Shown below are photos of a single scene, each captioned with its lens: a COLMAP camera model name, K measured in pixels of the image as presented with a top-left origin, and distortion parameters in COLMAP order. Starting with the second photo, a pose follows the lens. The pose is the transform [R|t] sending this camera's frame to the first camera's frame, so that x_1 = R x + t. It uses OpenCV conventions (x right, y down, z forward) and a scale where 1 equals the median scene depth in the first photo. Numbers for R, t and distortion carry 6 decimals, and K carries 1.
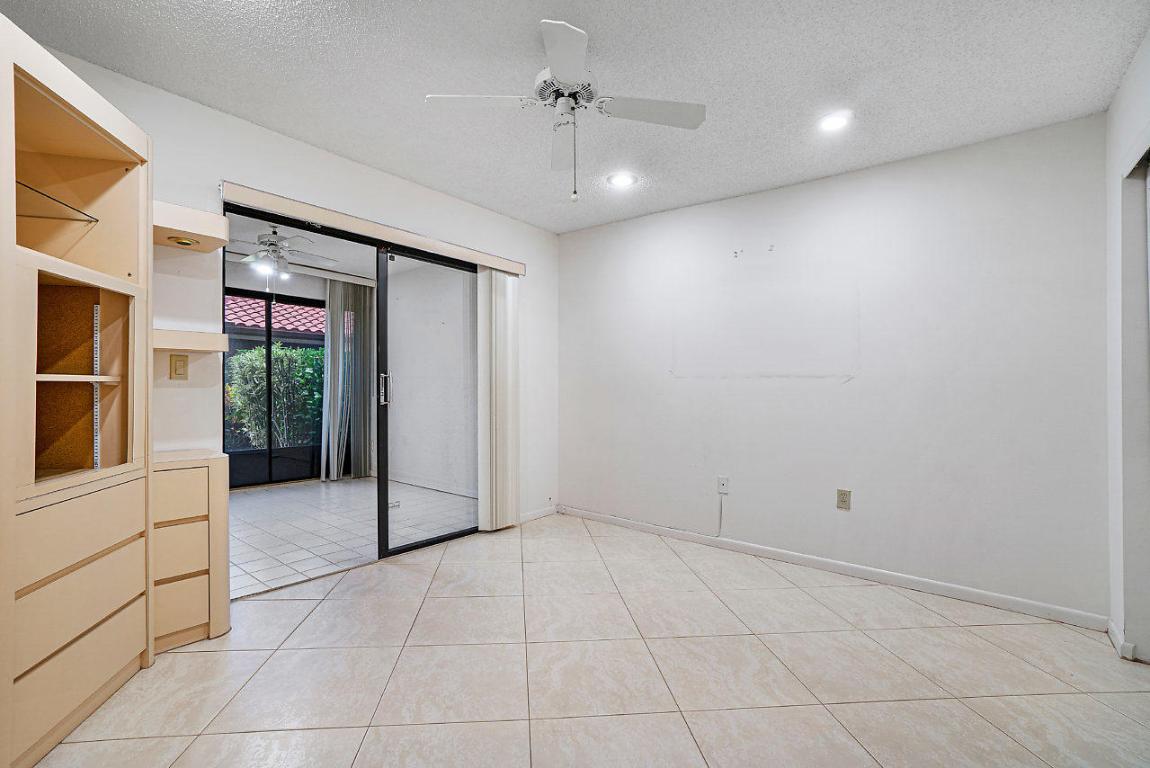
lens RADIAL K [[510.3, 0, 563.4], [0, 510.3, 390.8], [0, 0, 1]] dist [-0.027715, 0.010826]
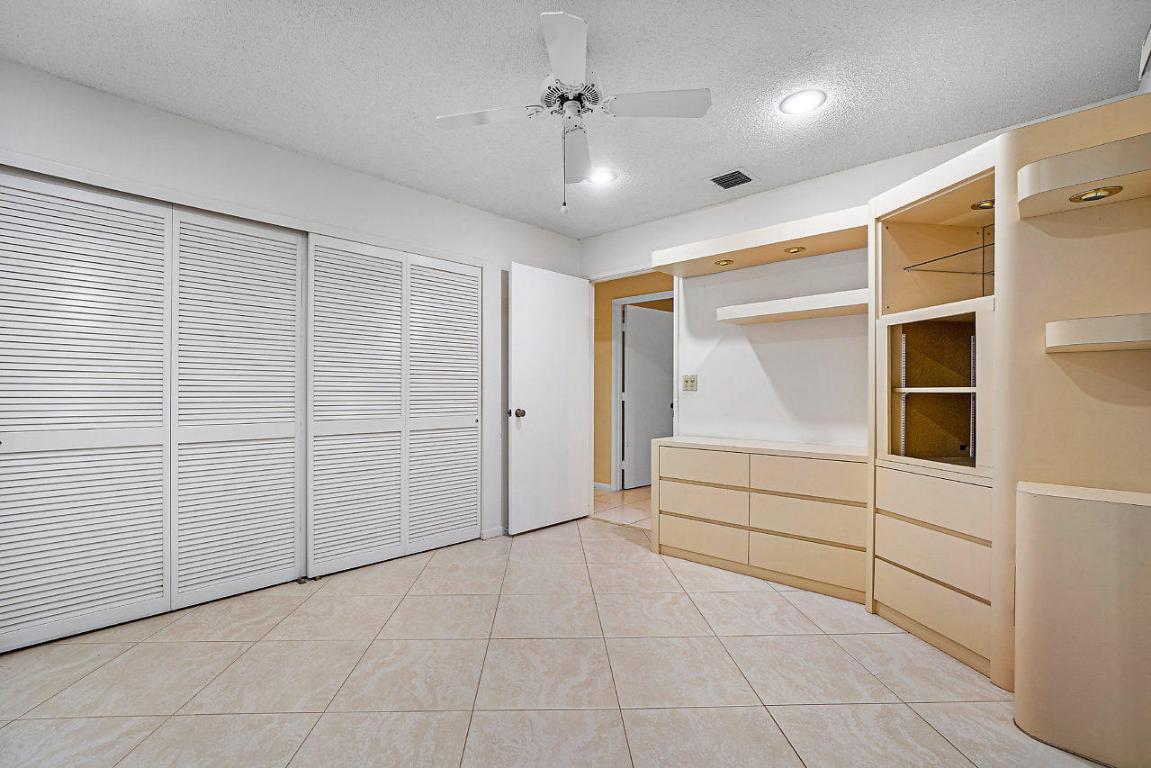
lens RADIAL K [[510.7, 0, 563.9], [0, 510.7, 390.8], [0, 0, 1]] dist [-0.027715, 0.010826]
pose [[-0.998018, -0.018276, 0.060224, -0.025249], [-0.018039, 0.999827, 0.004477, -0.017502], [-0.060296, 0.003382, -0.998175, 1.990816]]
